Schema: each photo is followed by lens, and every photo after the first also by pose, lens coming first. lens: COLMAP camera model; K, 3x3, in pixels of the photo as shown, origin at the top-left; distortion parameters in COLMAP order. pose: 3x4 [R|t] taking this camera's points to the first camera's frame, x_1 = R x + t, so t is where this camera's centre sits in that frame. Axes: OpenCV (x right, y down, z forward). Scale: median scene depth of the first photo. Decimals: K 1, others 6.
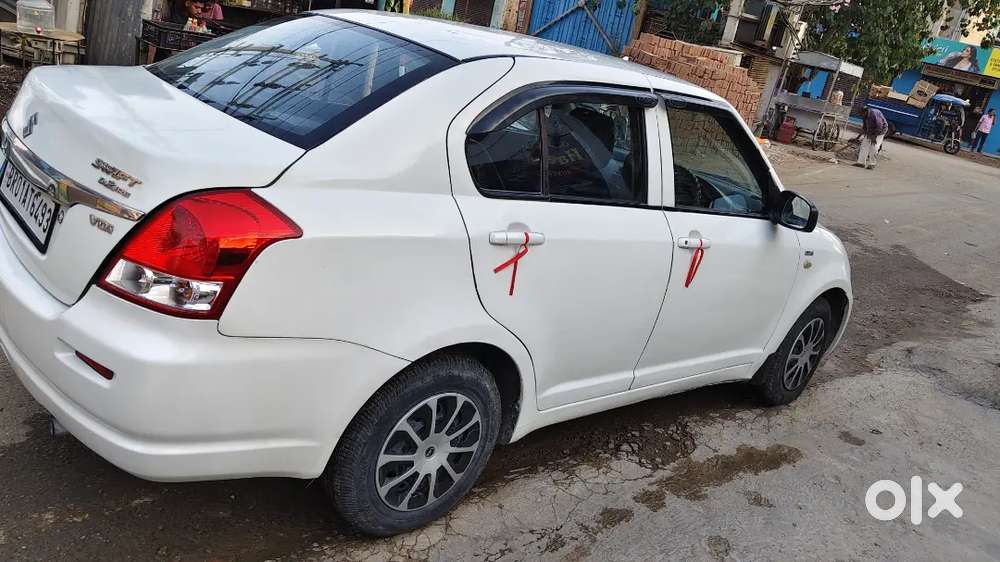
lens RADIAL K [[796.2, 0, 508.6], [0, 796.2, 281.1], [0, 0, 1]] dist [0.048420, -0.061960]
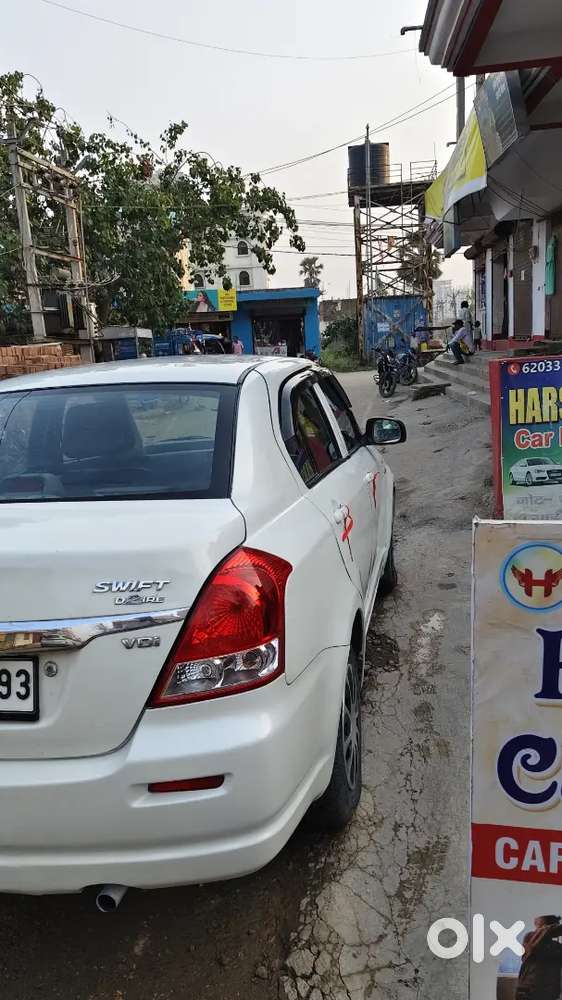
lens RADIAL K [[796.2, 0, 279.3], [0, 796.2, 490.5], [0, 0, 1]] dist [0.048420, -0.061960]
pose [[0.748889, -0.358411, 0.557410, -1.037074], [0.405471, 0.913125, 0.042378, -0.255912], [-0.524174, 0.194277, 0.829155, 0.129181]]
